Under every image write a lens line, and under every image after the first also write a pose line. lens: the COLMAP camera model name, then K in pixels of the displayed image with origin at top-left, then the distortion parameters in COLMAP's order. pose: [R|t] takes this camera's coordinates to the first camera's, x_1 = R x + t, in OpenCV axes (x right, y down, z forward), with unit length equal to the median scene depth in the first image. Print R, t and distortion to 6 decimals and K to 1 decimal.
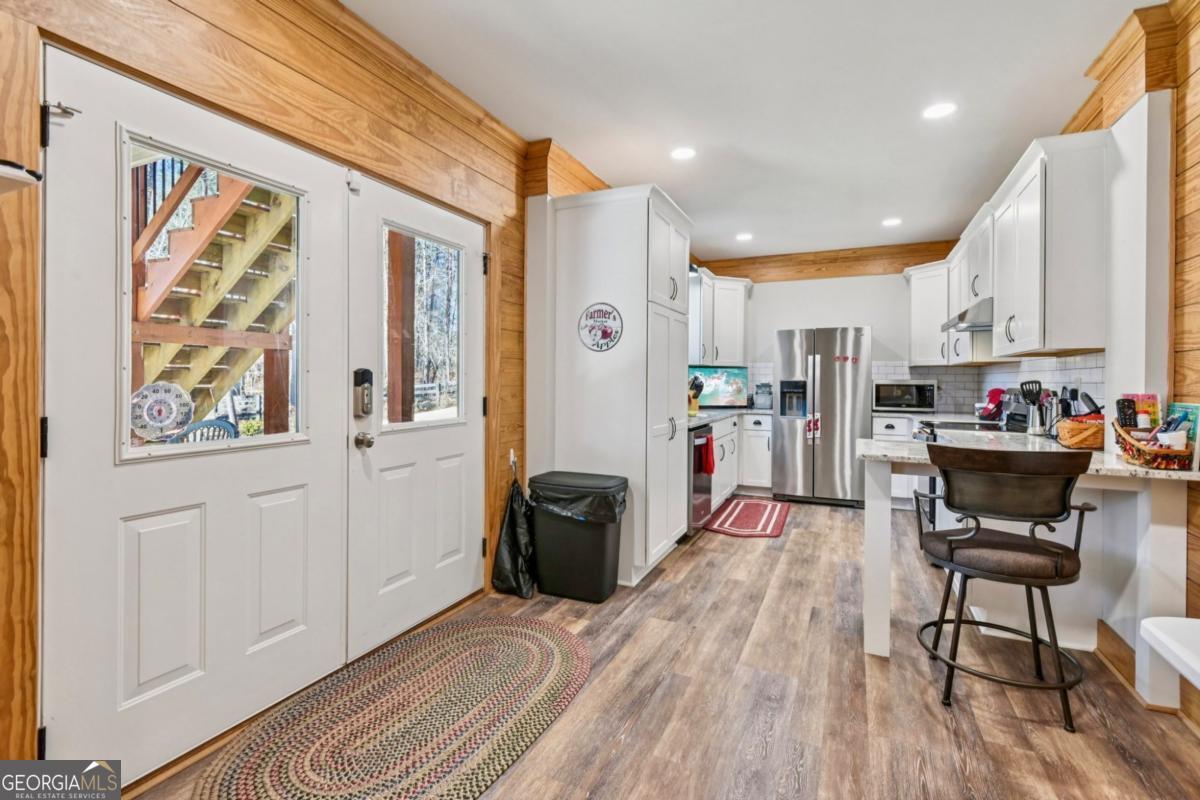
lens RADIAL K [[548.5, 0, 600.3], [0, 548.5, 392.2], [0, 0, 1]] dist [0.003338, -0.000835]
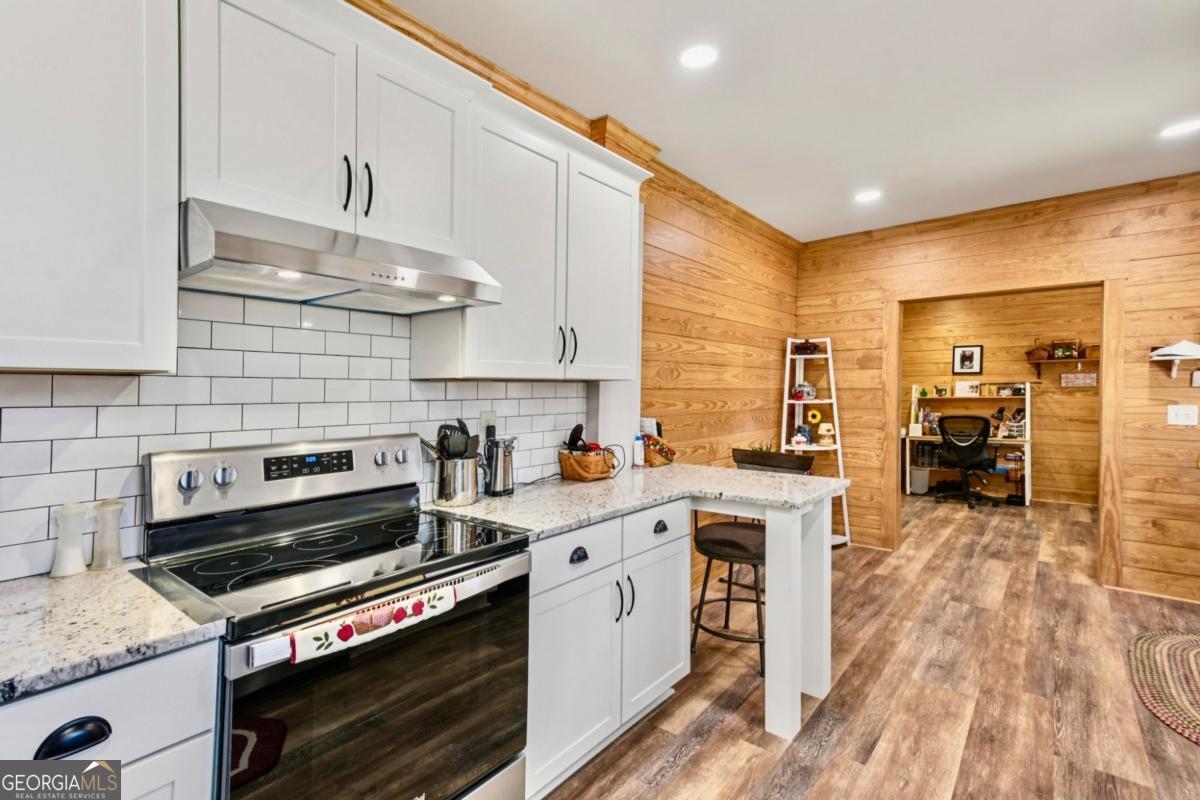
lens RADIAL K [[556.9, 0, 598.1], [0, 556.9, 391.4], [0, 0, 1]] dist [0.000934, 0.011851]
pose [[-0.967495, -0.006948, 0.252793, 0.482057], [0.000924, 0.999519, 0.031006, -0.068561], [-0.252887, 0.030232, -0.967023, 1.560203]]
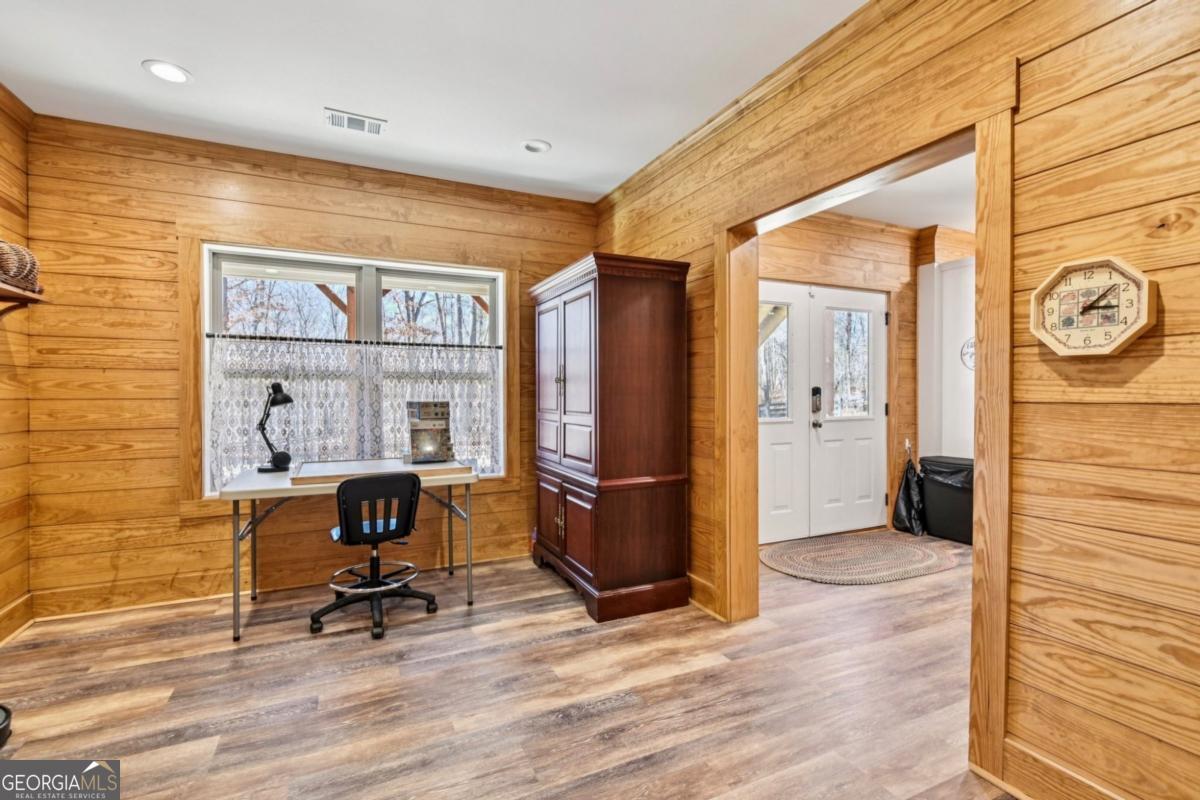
lens RADIAL K [[548.5, 0, 600.3], [0, 548.5, 392.2], [0, 0, 1]] dist [0.003338, -0.000835]
pose [[0.769805, -0.008400, -0.638224, 0.153195], [-0.009162, 0.999665, -0.024207, 0.021224], [0.638213, 0.024482, 0.769470, -0.696335]]
